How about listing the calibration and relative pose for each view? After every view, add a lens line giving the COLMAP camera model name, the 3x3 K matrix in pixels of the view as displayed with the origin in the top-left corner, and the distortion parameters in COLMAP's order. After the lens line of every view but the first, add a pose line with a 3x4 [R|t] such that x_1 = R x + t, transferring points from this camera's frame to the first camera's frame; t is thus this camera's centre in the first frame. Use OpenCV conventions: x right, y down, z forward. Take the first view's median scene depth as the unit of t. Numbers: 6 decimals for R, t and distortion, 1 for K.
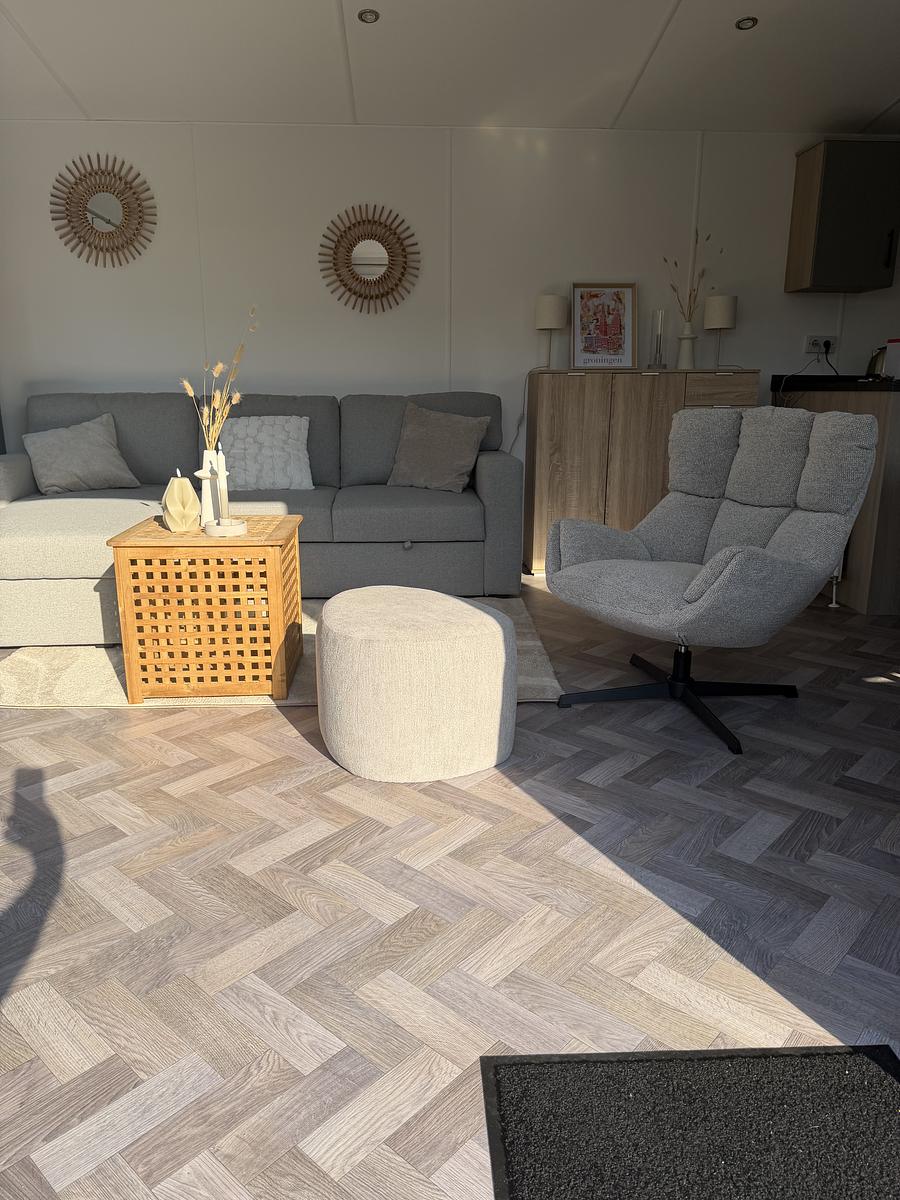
lens RADIAL K [[844.7, 0, 441.6], [0, 844.7, 604.4], [0, 0, 1]] dist [0.083632, -0.137371]
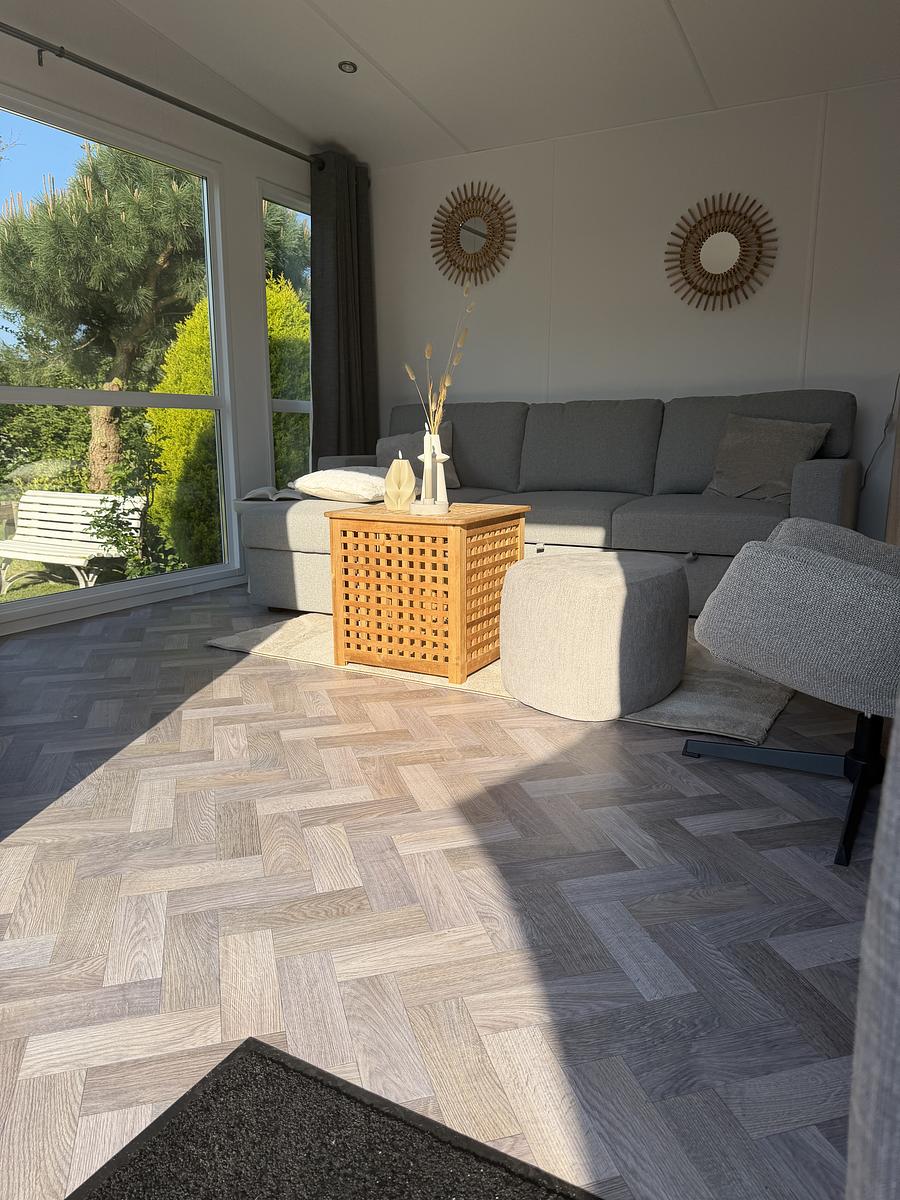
lens RADIAL K [[839.0, 0, 453.5], [0, 839.0, 608.2], [0, 0, 1]] dist [0.082420, -0.116396]
pose [[0.850842, 0.110156, -0.513746, 0.307124], [-0.131837, 0.991254, -0.005801, 0.032023], [0.508614, 0.072666, 0.857923, 0.155733]]
